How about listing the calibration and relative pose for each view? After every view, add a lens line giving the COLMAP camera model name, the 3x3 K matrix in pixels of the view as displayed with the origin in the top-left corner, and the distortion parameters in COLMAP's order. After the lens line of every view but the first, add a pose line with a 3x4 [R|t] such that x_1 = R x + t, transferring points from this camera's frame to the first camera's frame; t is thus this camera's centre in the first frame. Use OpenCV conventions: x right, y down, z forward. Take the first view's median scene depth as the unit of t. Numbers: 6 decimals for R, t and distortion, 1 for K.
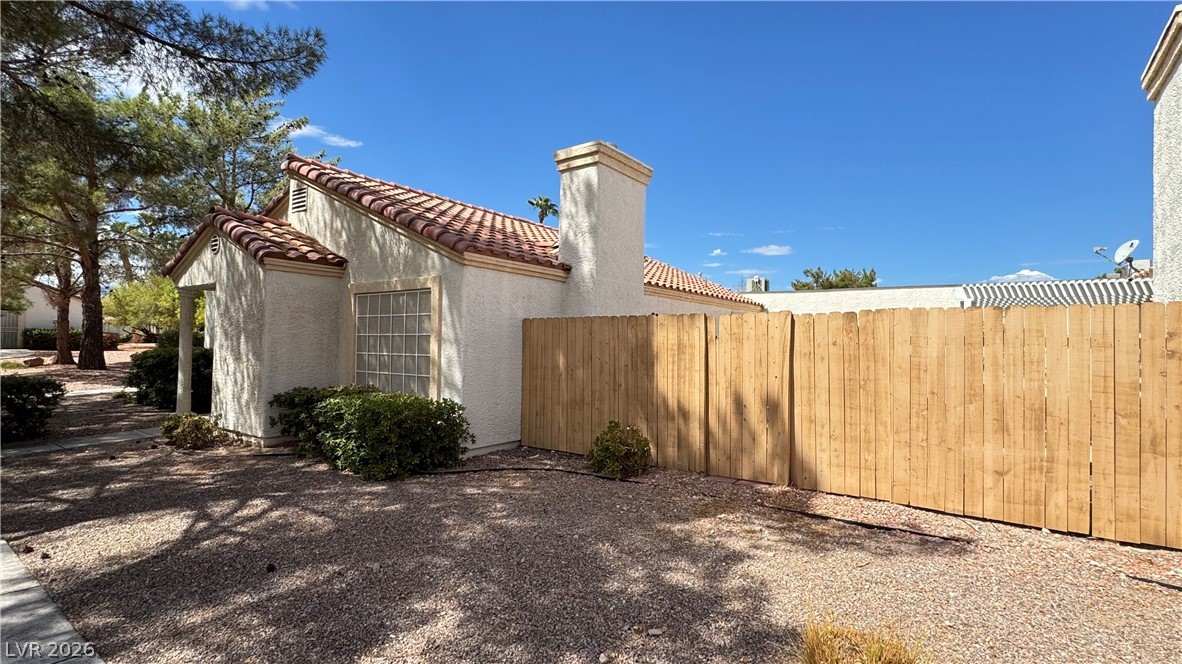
lens RADIAL K [[546.3, 0, 591.0], [0, 546.3, 332.0], [0, 0, 1]] dist [-0.004201, -0.000023]
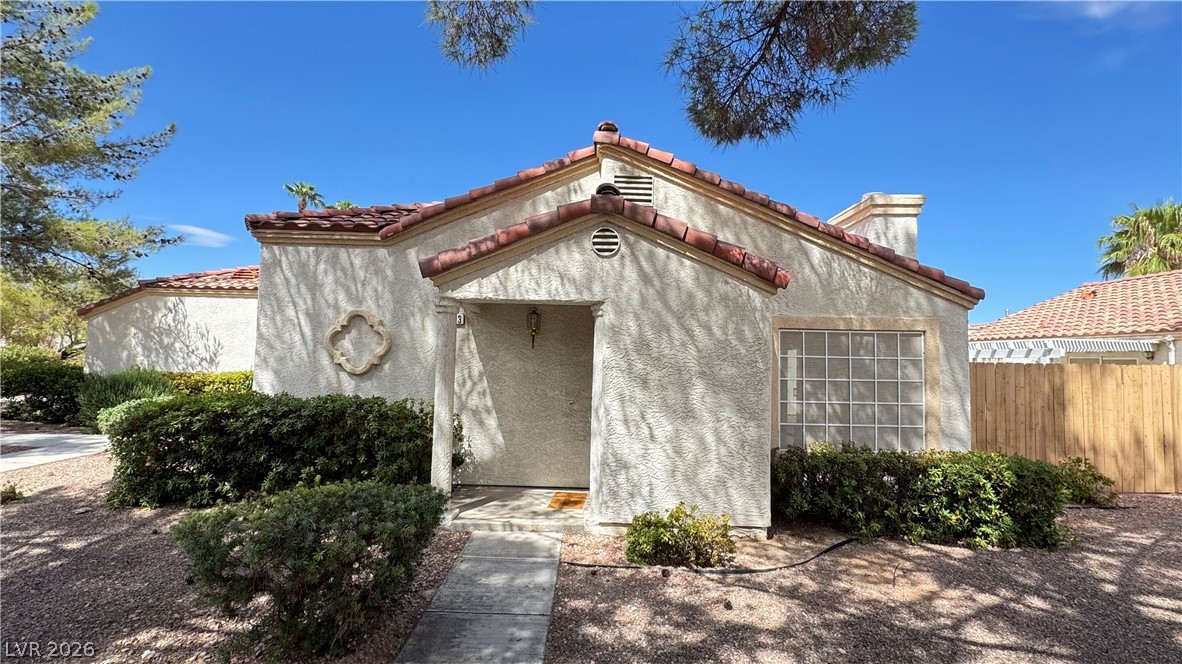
lens RADIAL K [[546.3, 0, 591.0], [0, 546.3, 332.0], [0, 0, 1]] dist [-0.004201, -0.000023]
pose [[0.818520, 0.034492, 0.573441, -1.302006], [-0.018715, 0.999267, -0.033392, -0.037685], [-0.574173, 0.016600, 0.818566, 0.575204]]
